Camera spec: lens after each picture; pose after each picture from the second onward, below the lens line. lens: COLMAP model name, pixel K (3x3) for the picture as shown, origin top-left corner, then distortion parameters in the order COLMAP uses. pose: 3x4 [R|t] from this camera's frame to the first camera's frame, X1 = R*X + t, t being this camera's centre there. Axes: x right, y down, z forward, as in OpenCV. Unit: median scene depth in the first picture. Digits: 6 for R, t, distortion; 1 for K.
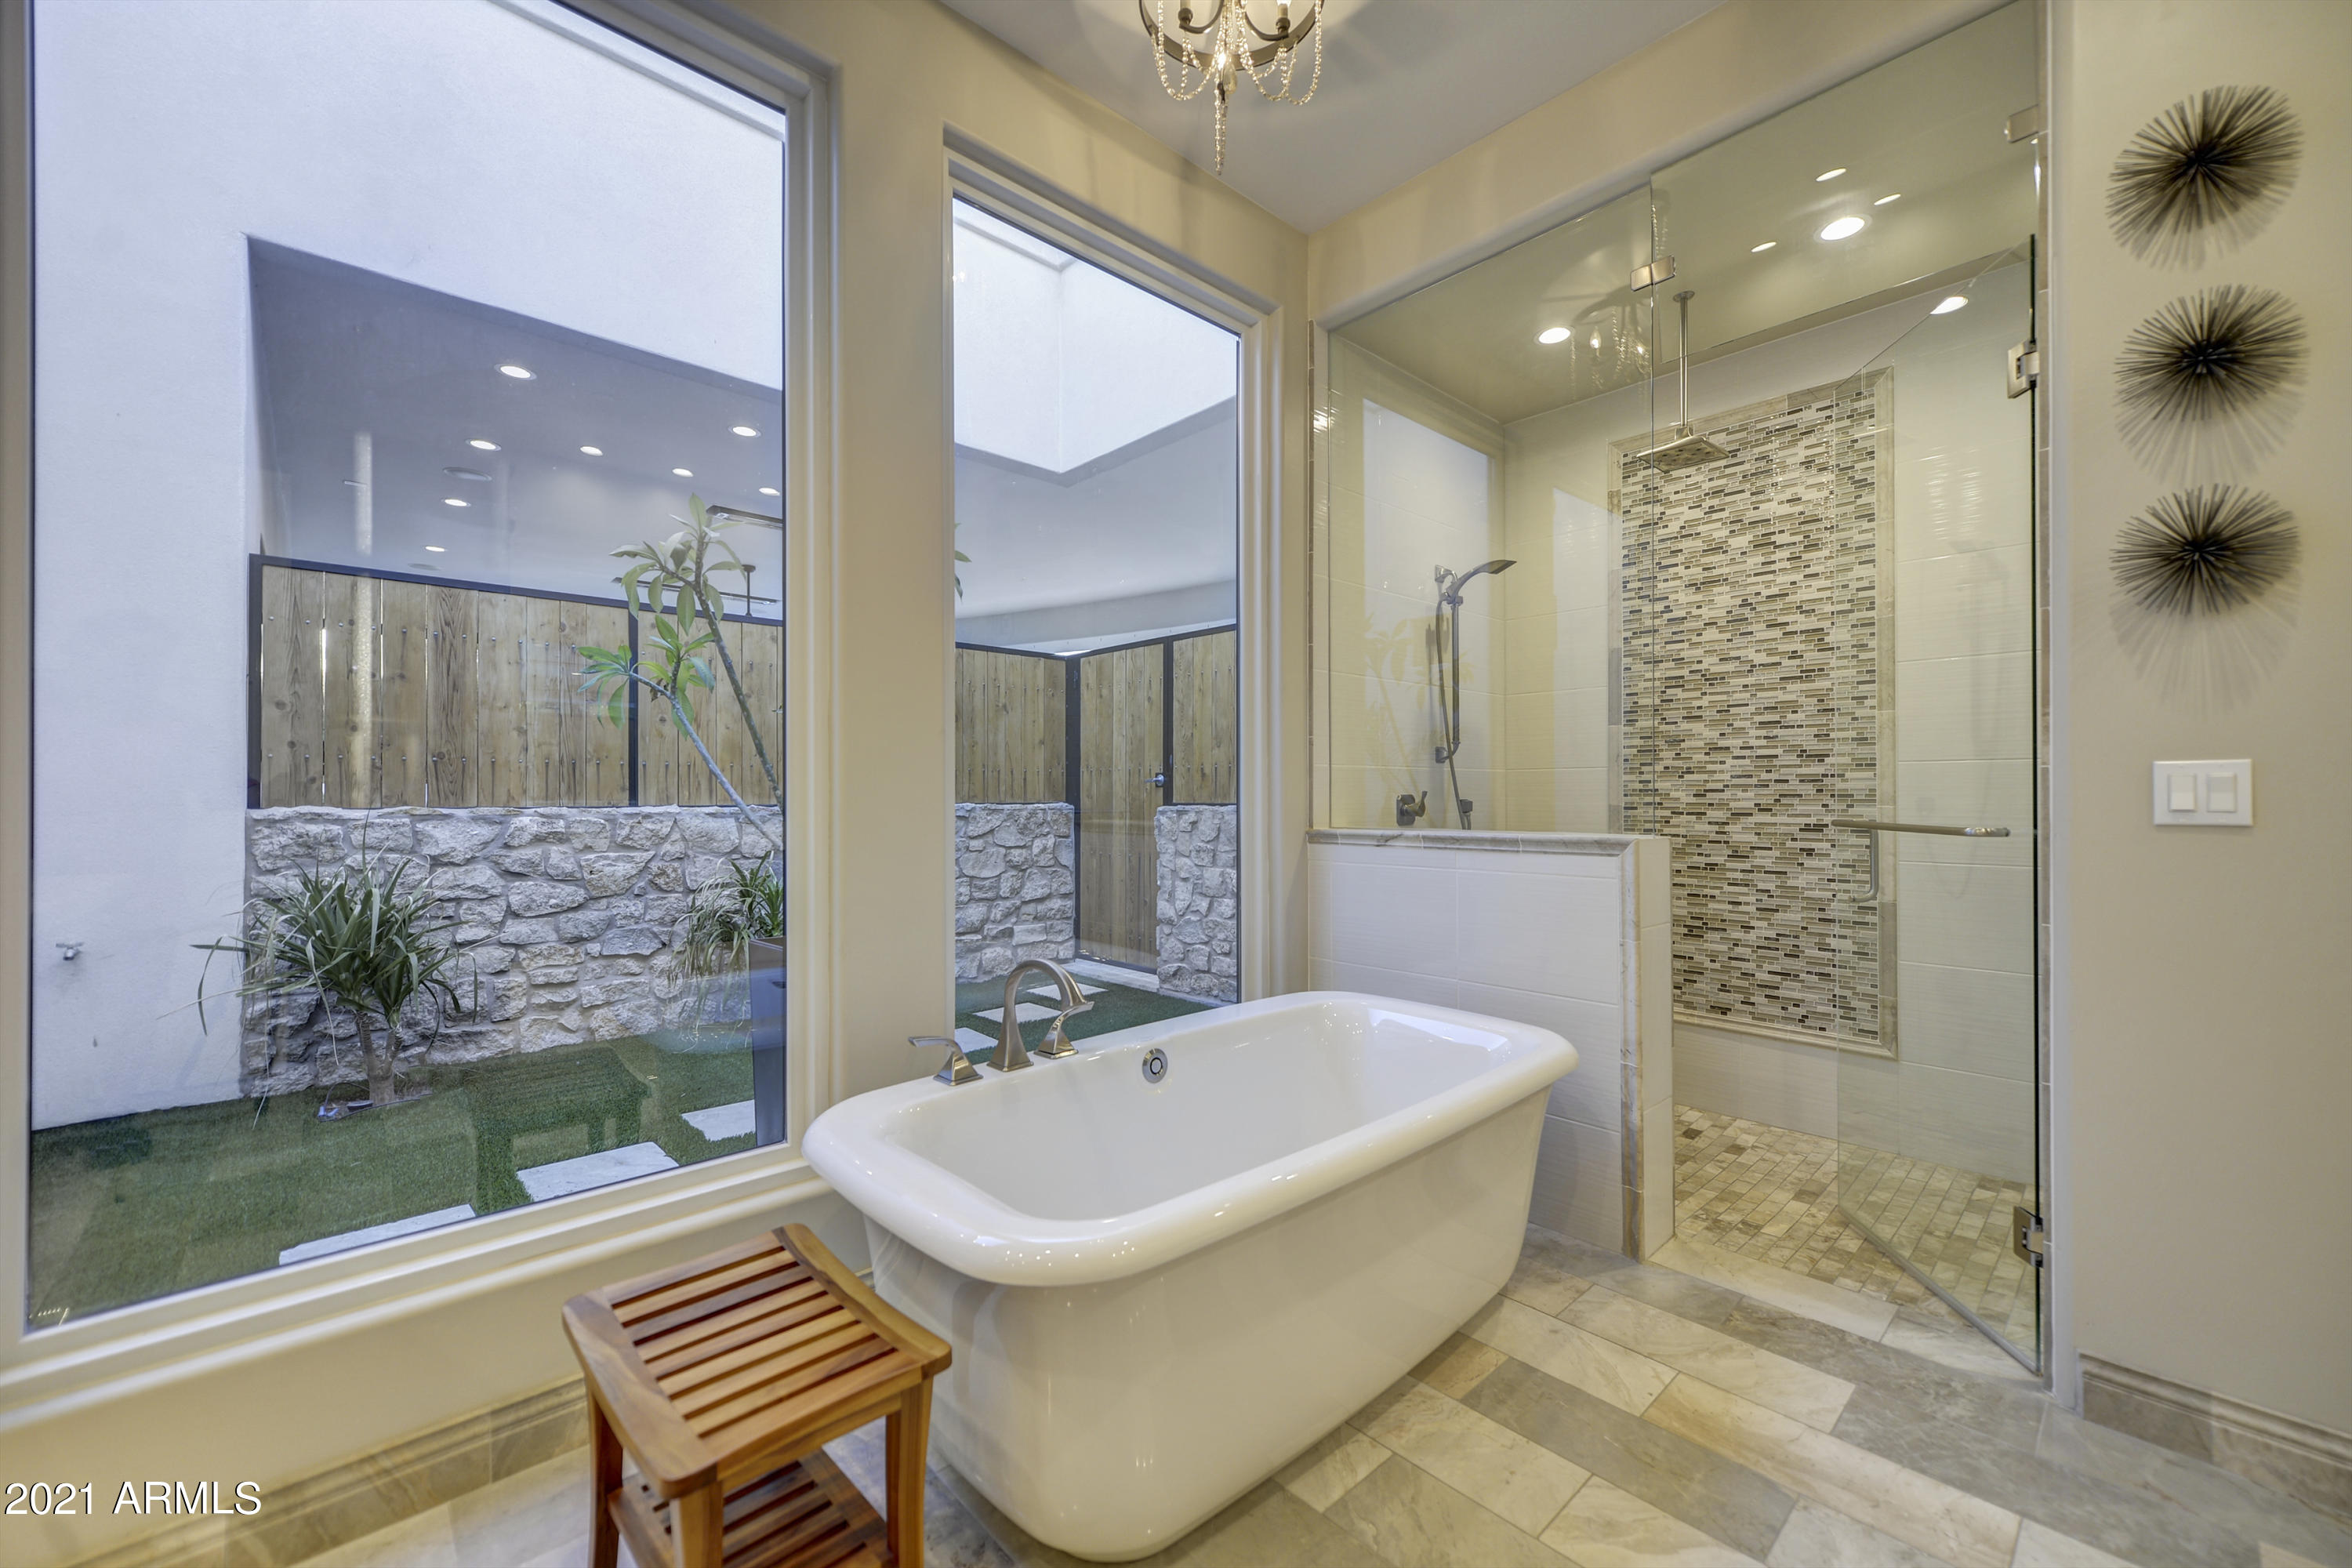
lens RADIAL K [[928.8, 0, 1182.8], [0, 928.8, 786.6], [0, 0, 1]] dist [0.010165, -0.001784]
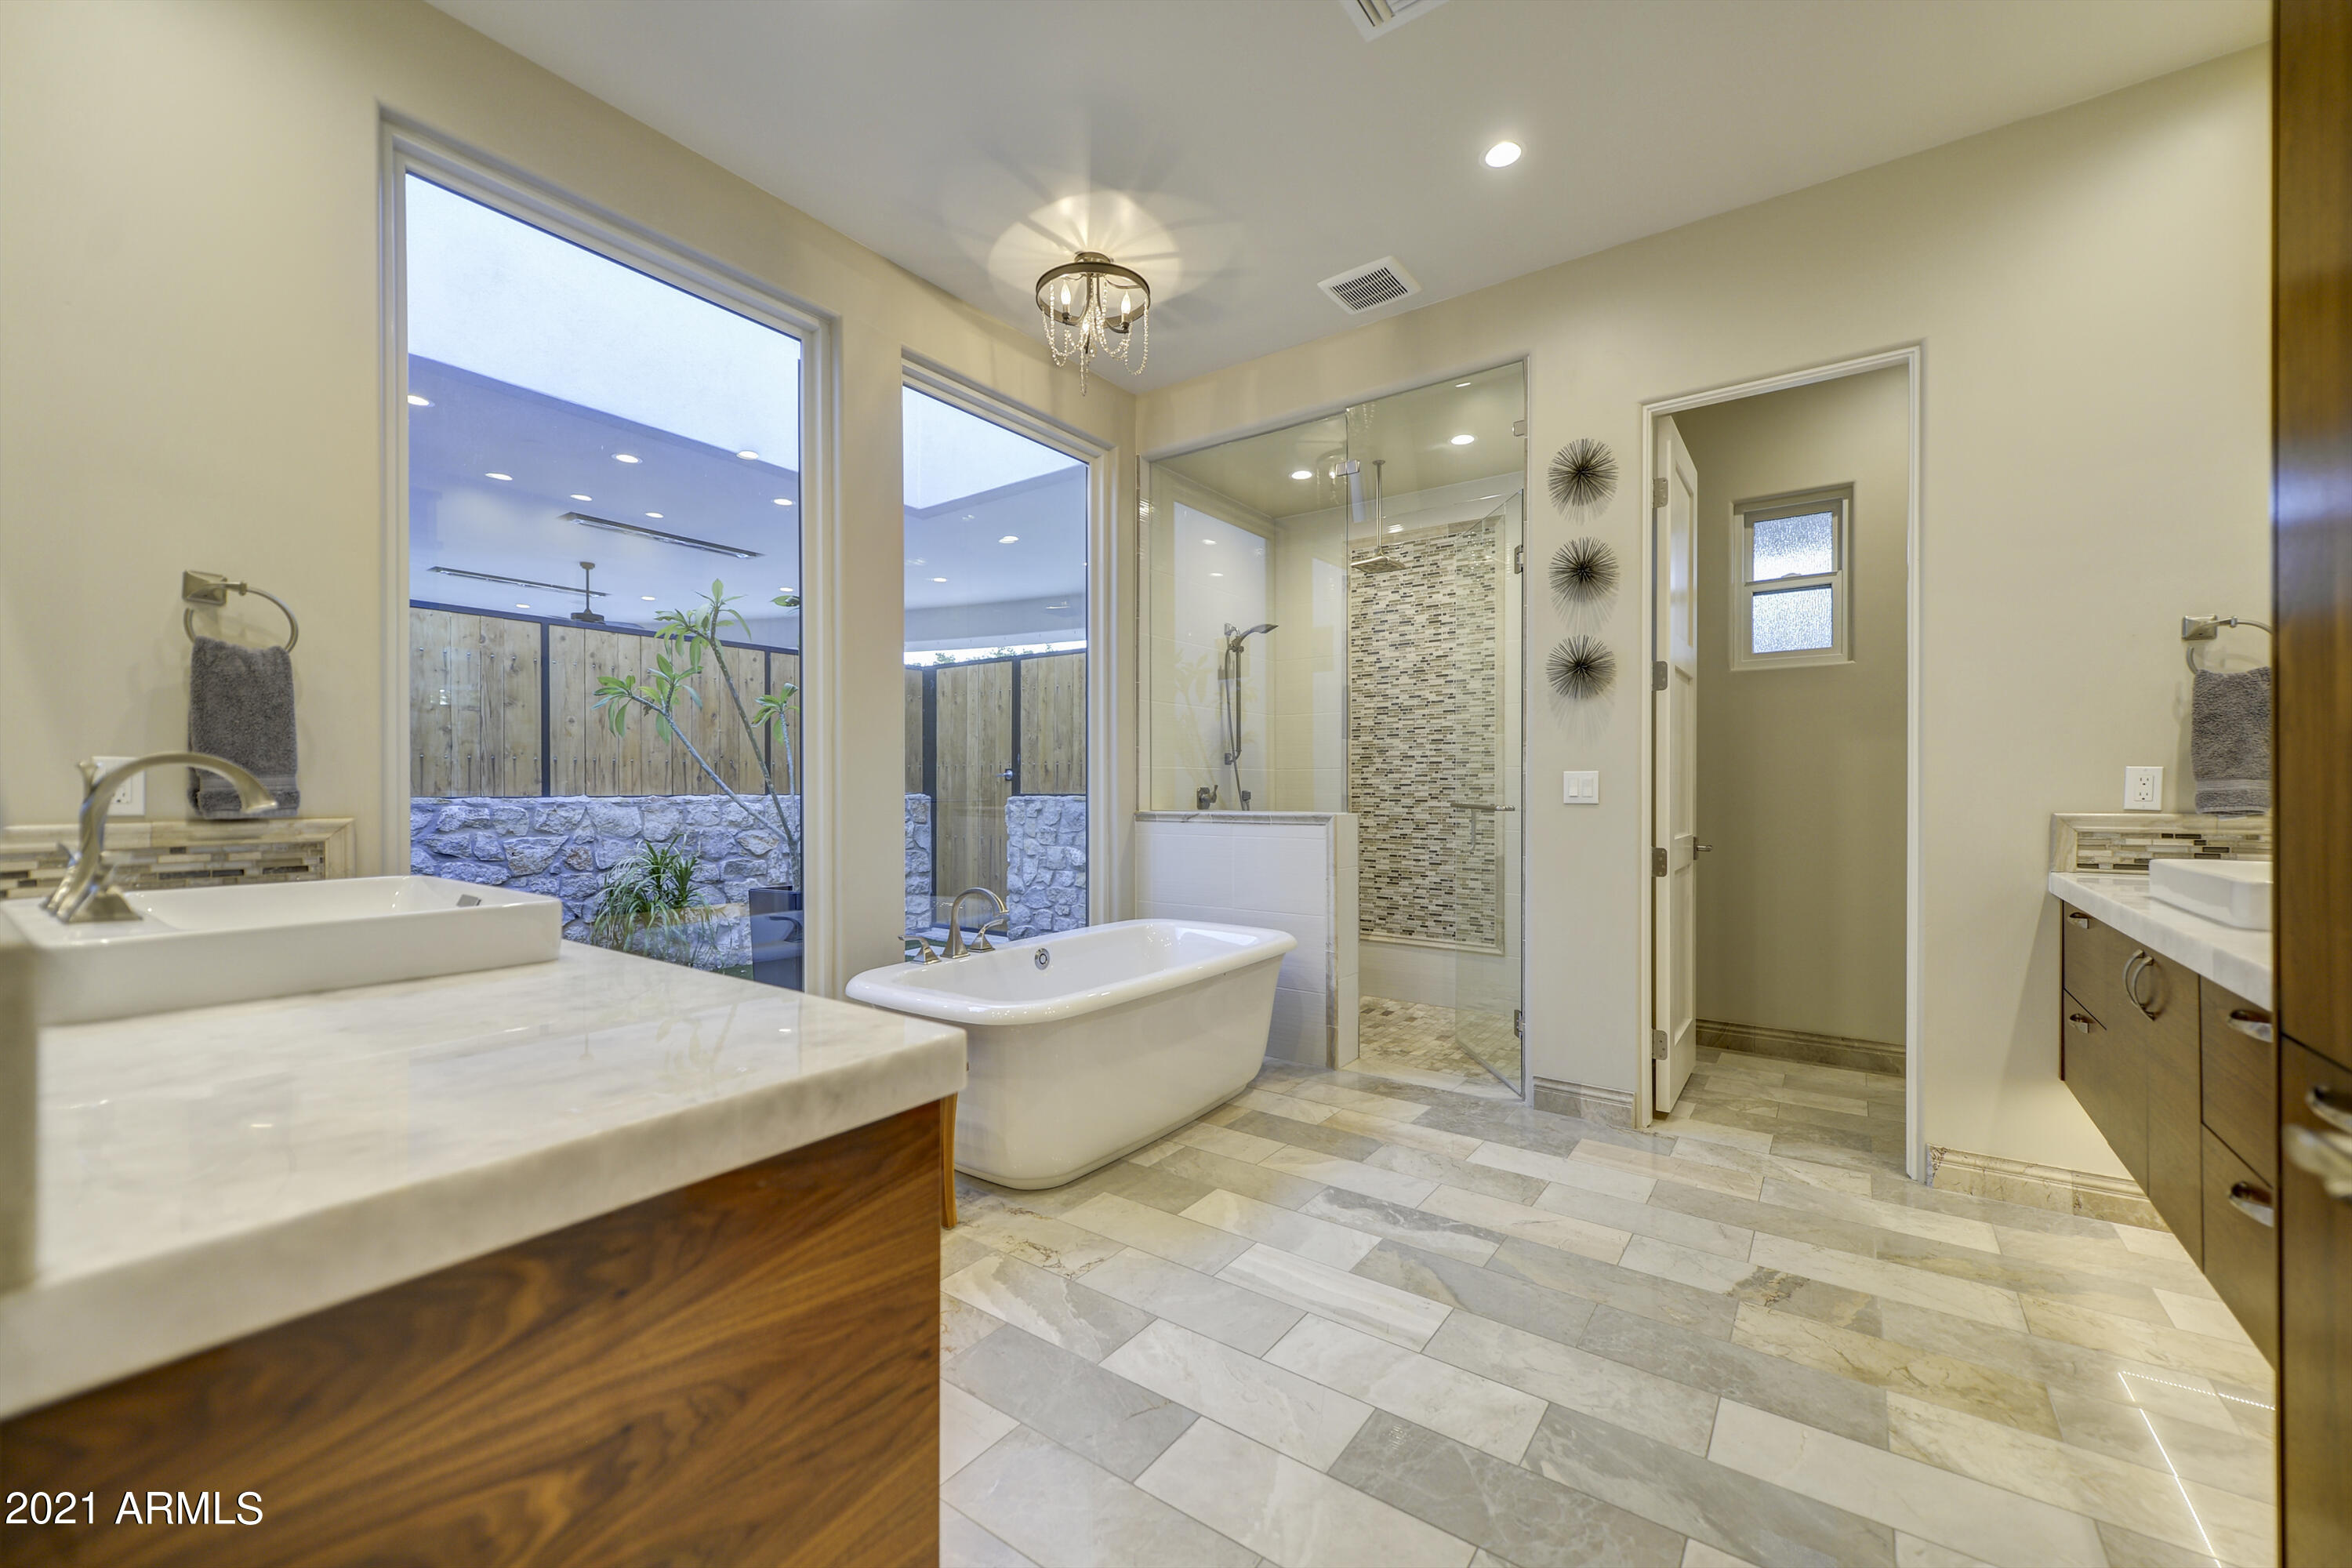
lens RADIAL K [[928.8, 0, 1185.9], [0, 928.8, 785.0], [0, 0, 1]] dist [0.010165, -0.001784]
pose [[0.979723, 0.001849, 0.200349, -0.066027], [-0.003151, 0.999976, 0.006179, -0.003413], [-0.200333, -0.006685, 0.979705, -0.365385]]
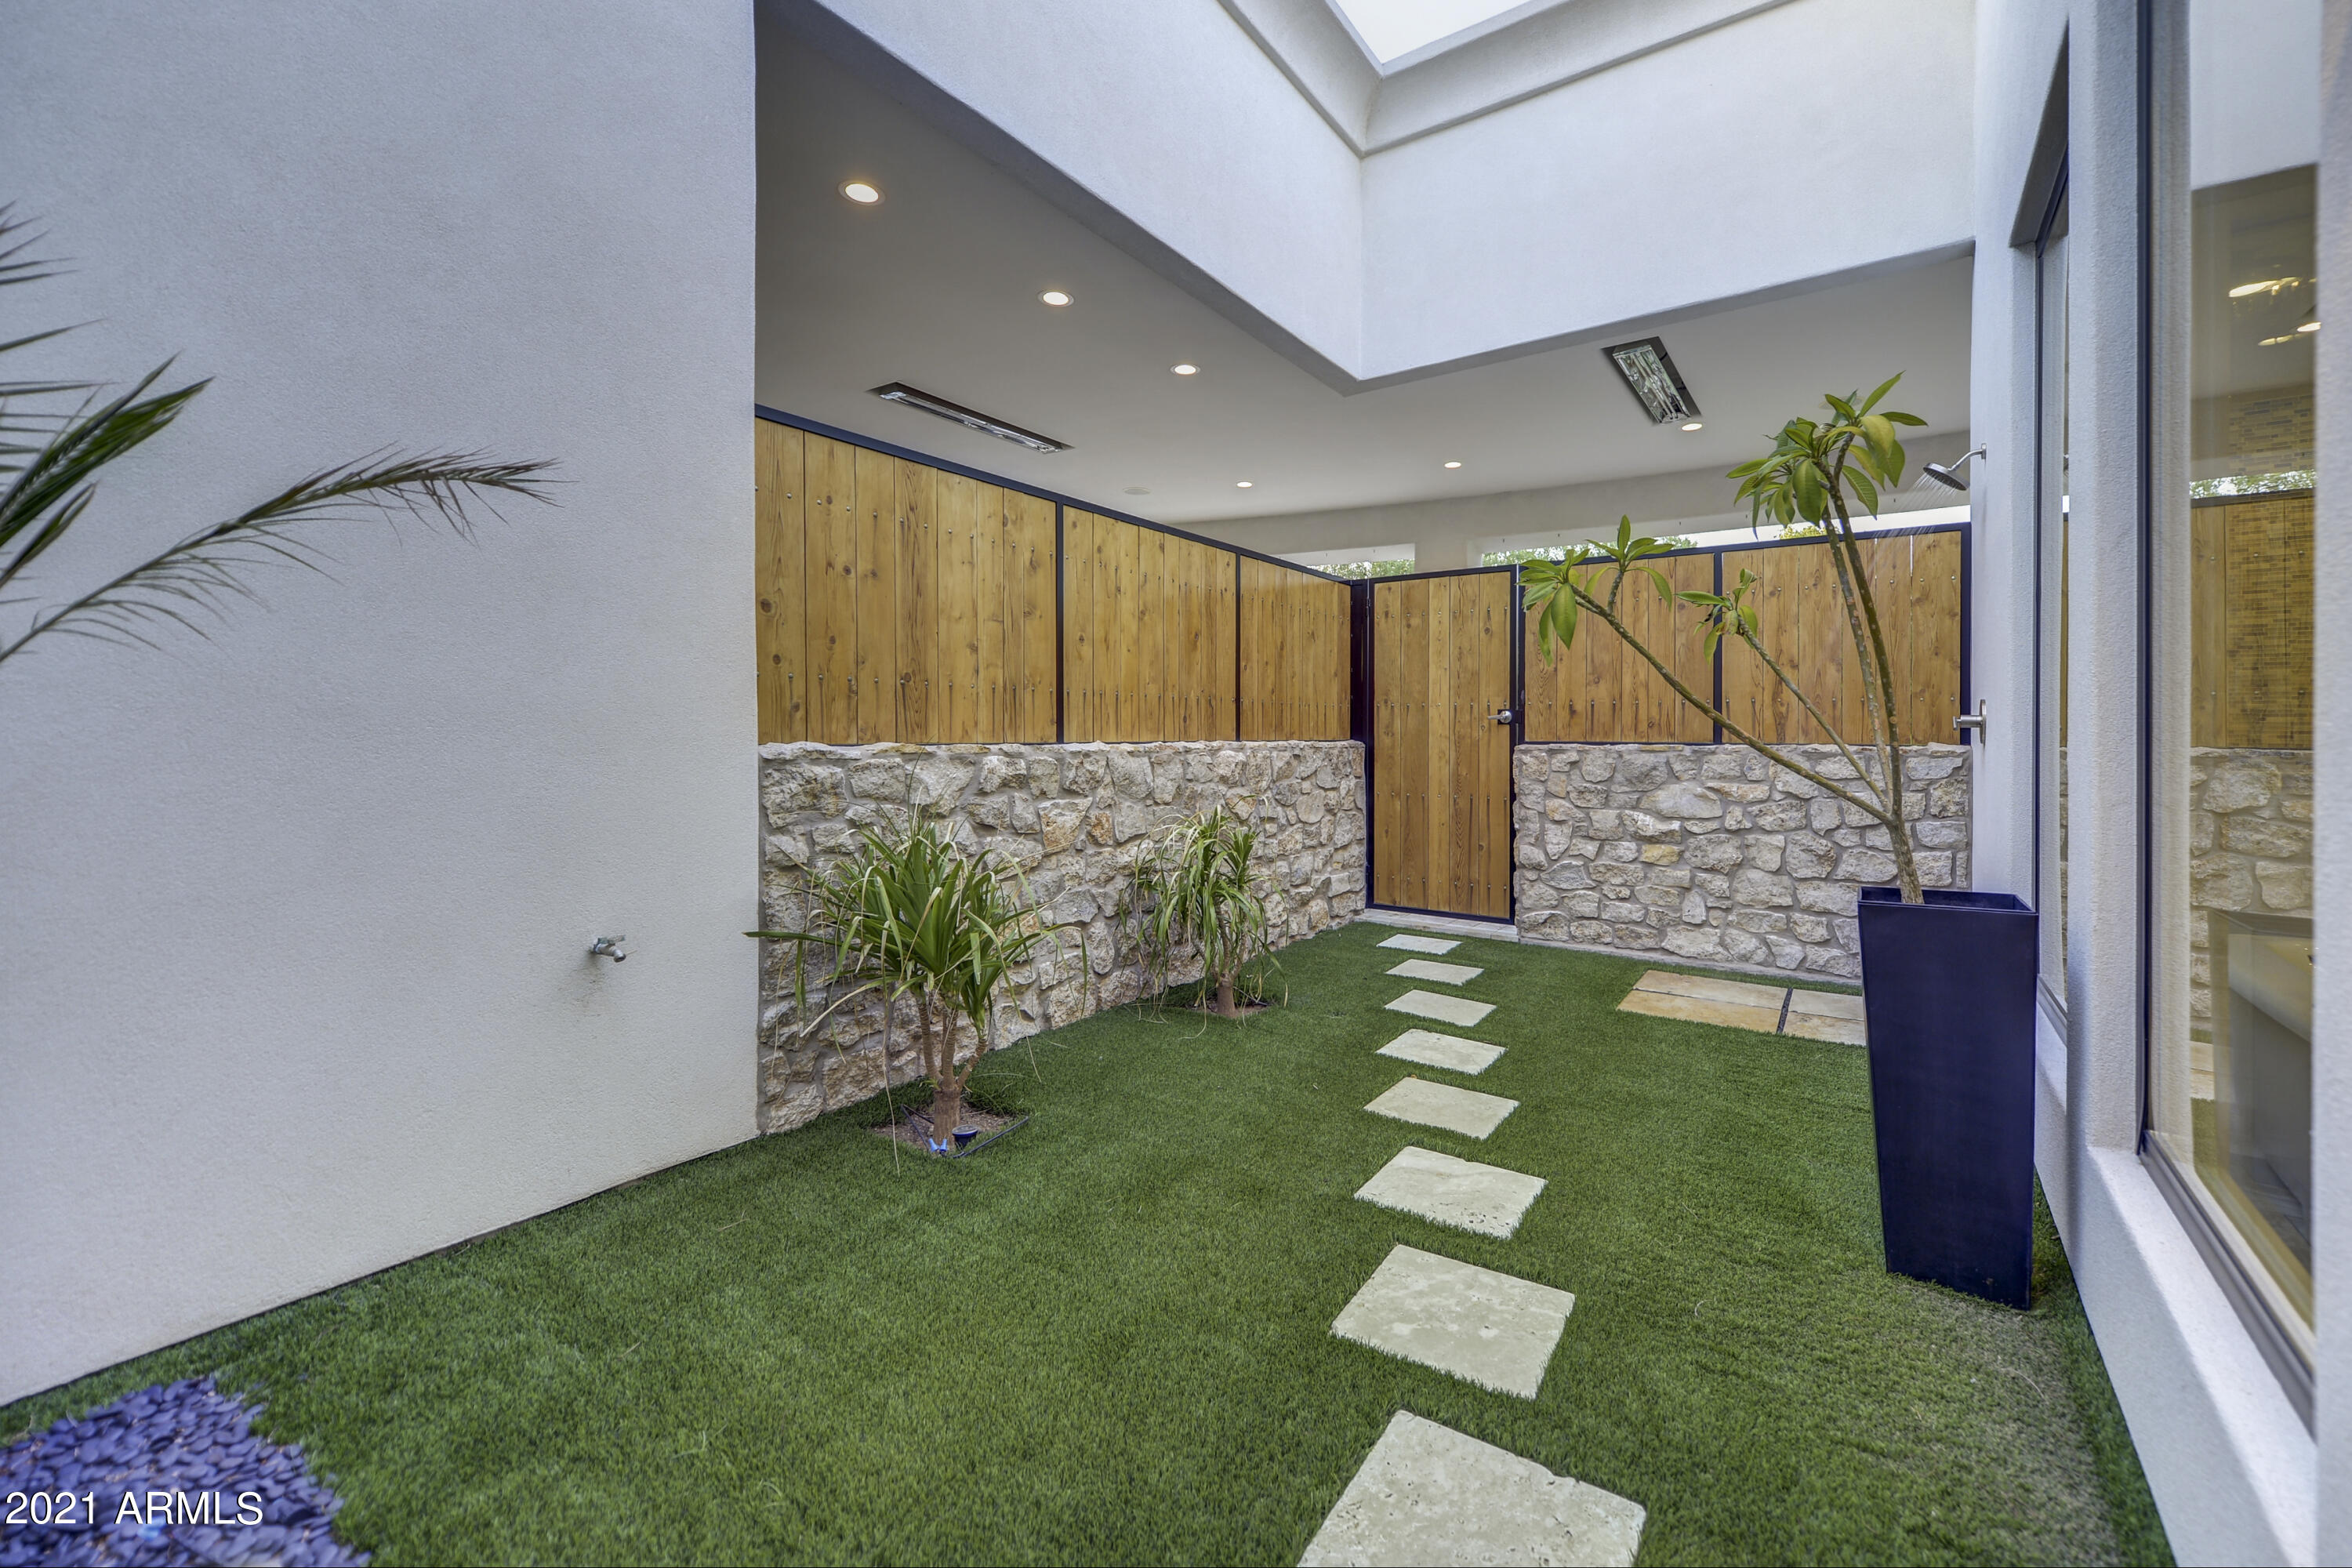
lens RADIAL K [[928.8, 0, 1202.4], [0, 928.8, 739.4], [0, 0, 1]] dist [0.010165, -0.001784]
pose [[0.976774, 0.005646, 0.214197, -0.845796], [-0.009205, 0.999836, 0.015622, 0.005150], [-0.214073, -0.017230, 0.976666, 0.220533]]
